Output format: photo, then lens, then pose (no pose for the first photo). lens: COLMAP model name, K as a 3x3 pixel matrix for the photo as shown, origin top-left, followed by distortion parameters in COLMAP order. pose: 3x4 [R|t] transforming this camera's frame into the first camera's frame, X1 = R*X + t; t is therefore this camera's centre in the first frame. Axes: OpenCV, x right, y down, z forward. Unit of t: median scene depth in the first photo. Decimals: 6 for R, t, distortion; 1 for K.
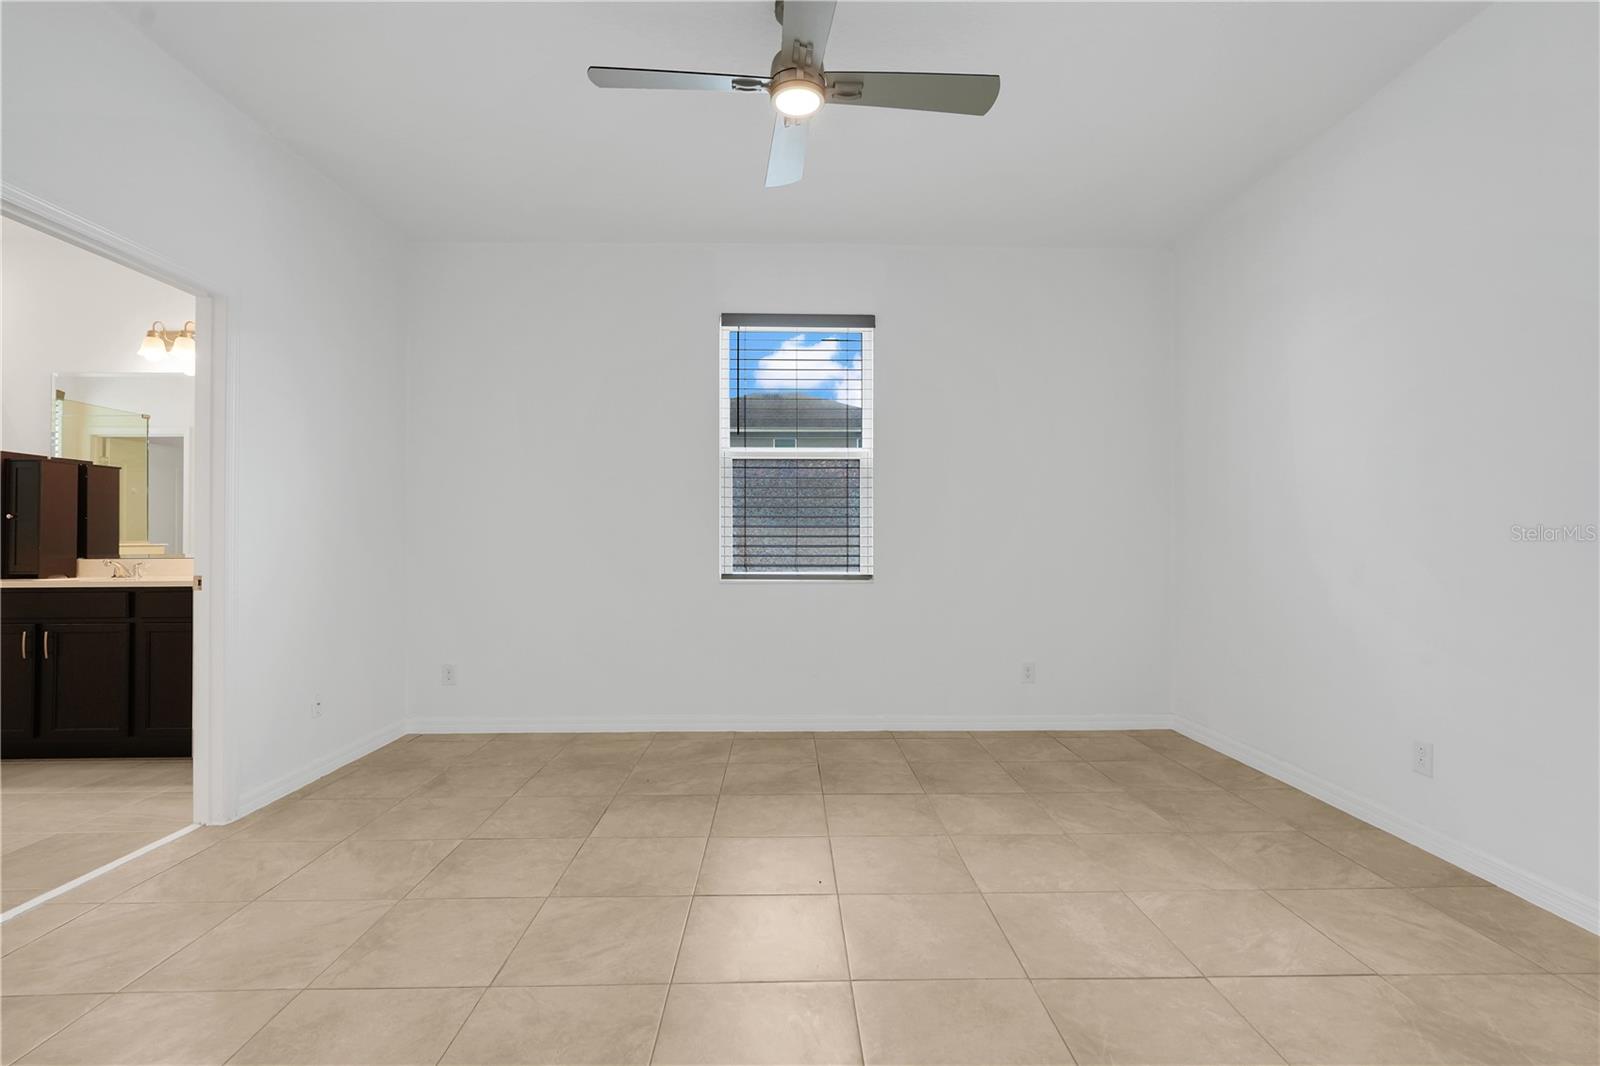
lens RADIAL K [[731.0, 0, 792.8], [0, 731.0, 535.5], [0, 0, 1]] dist [-0.012367, 0.011079]
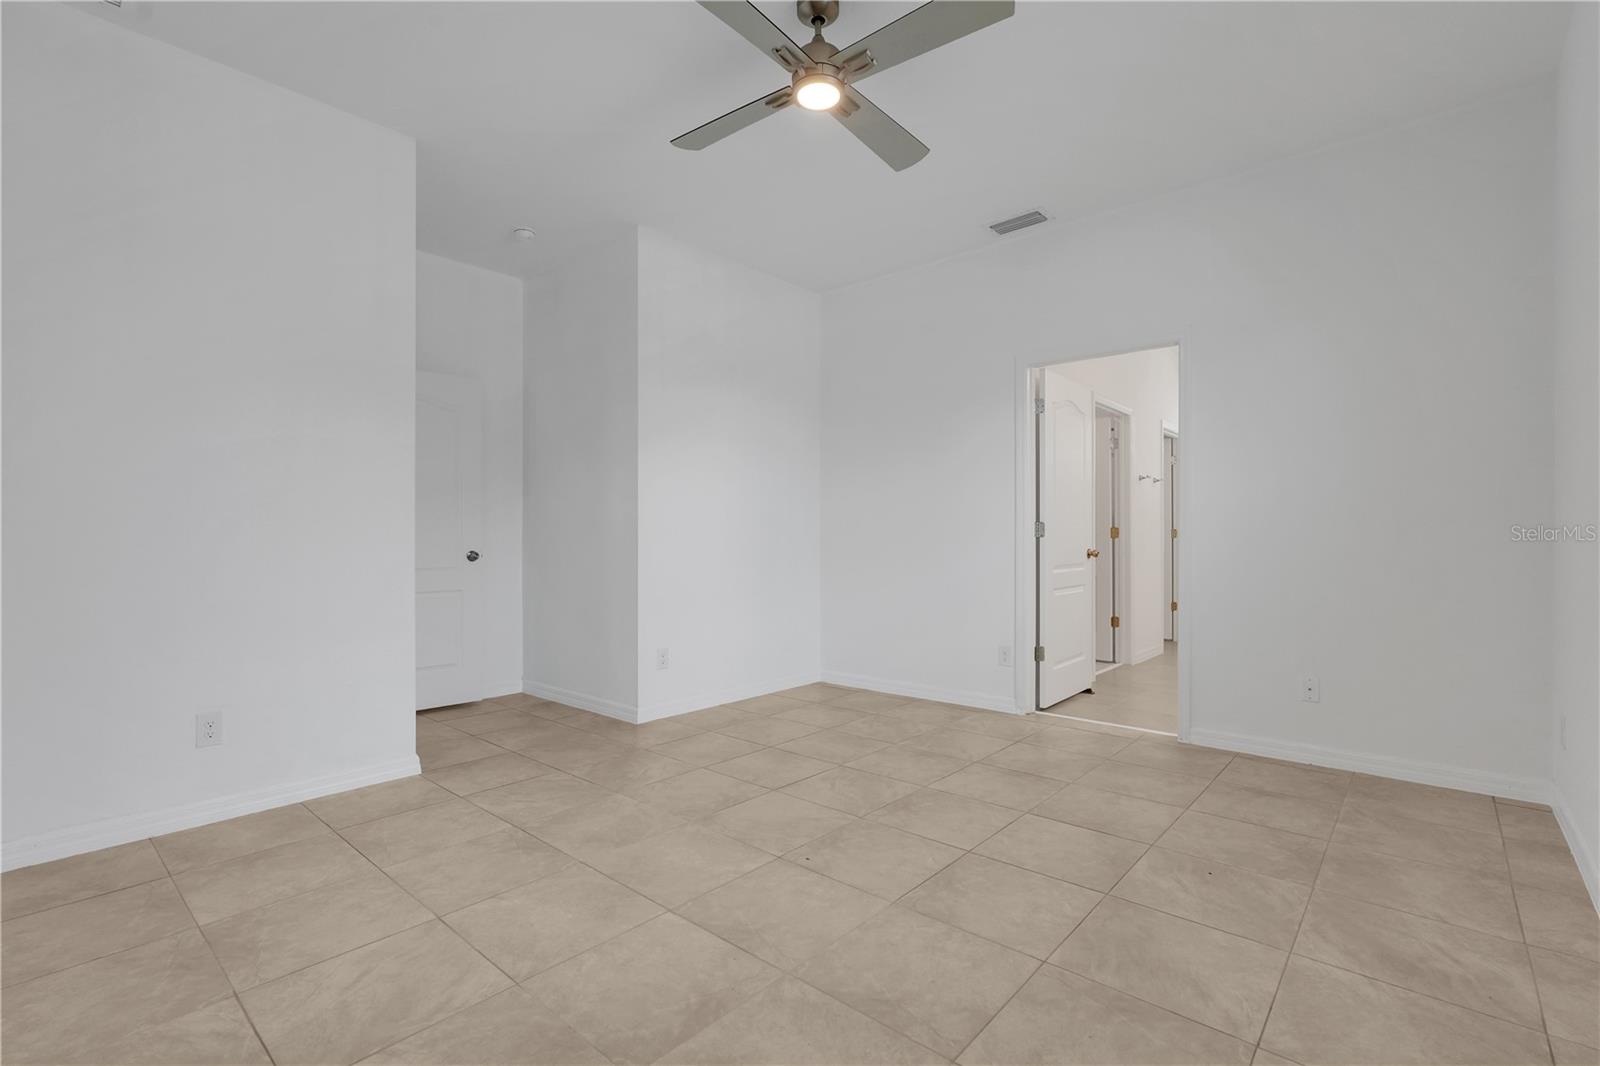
lens RADIAL K [[708.5, 0, 800.0], [0, 708.5, 533.0], [0, 0, 1]] dist [-0.001254, -0.000048]
pose [[-0.670523, -0.004703, -0.741874, 0.574821], [0.008606, 0.999863, -0.014117, 0.028171], [0.741839, -0.015851, -0.670390, 1.229574]]
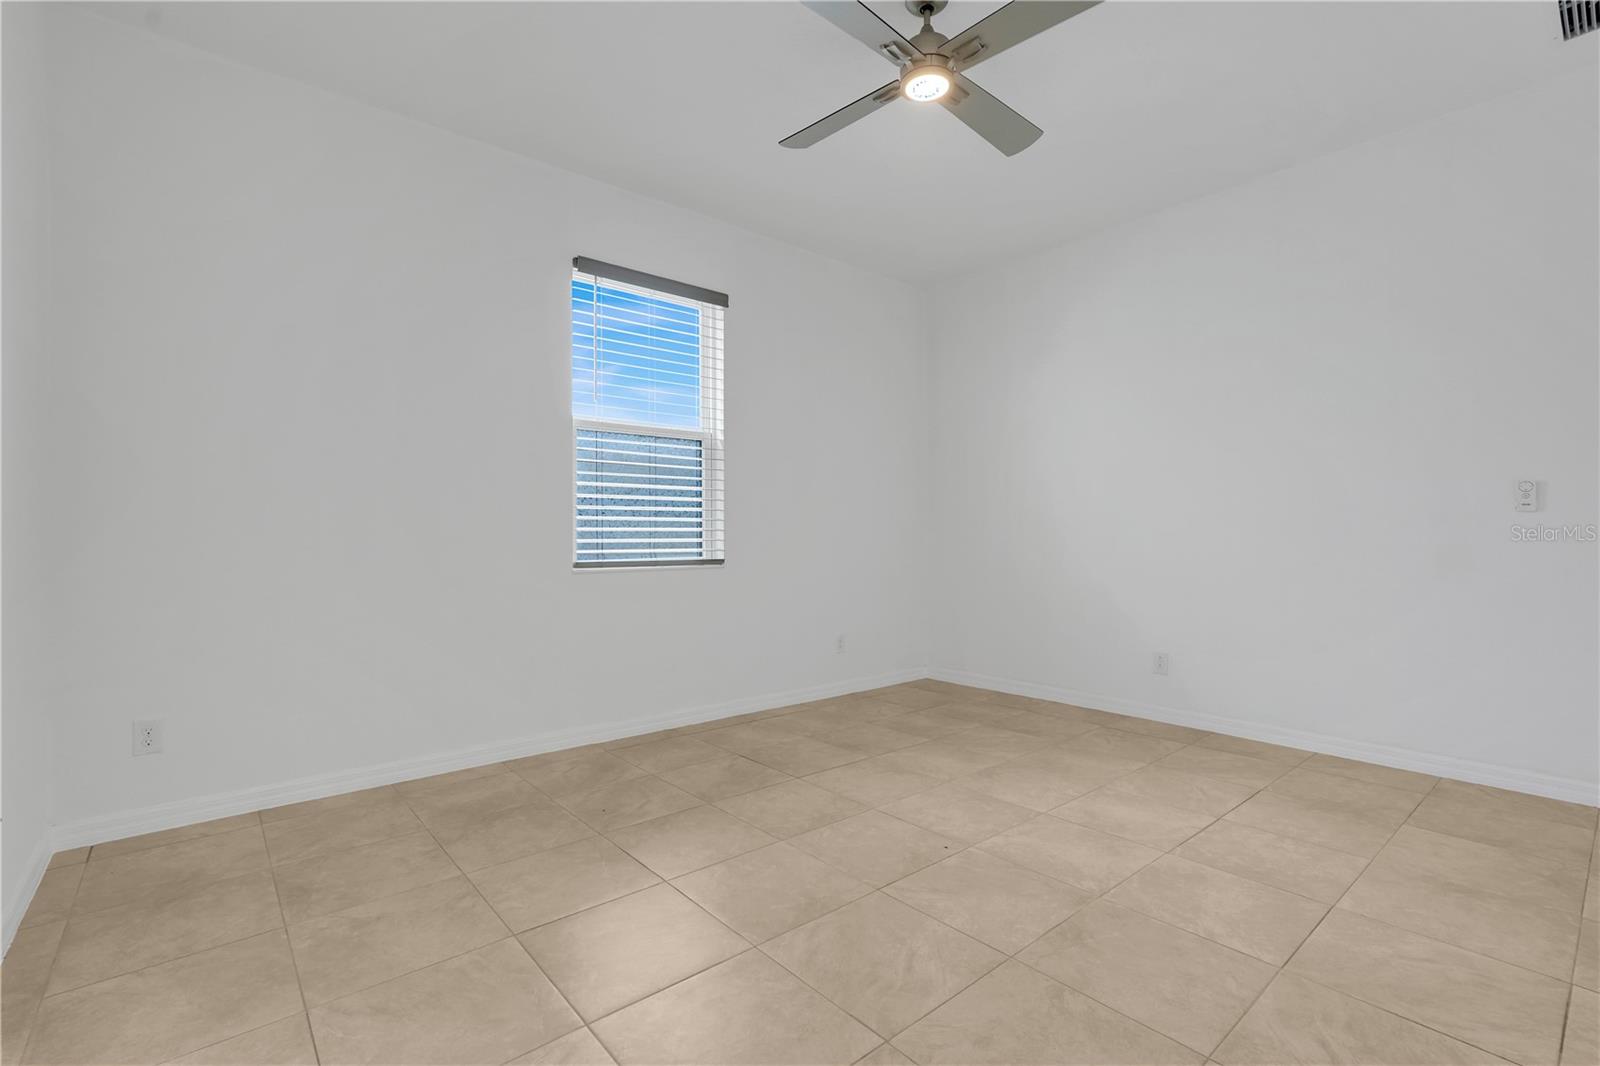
lens RADIAL K [[731.0, 0, 792.8], [0, 731.0, 535.5], [0, 0, 1]] dist [-0.012367, 0.011079]
pose [[0.772364, -0.001135, 0.635179, -0.588964], [-0.004231, 0.999967, 0.006932, 0.019654], [-0.635166, -0.008041, 0.772334, 0.244235]]
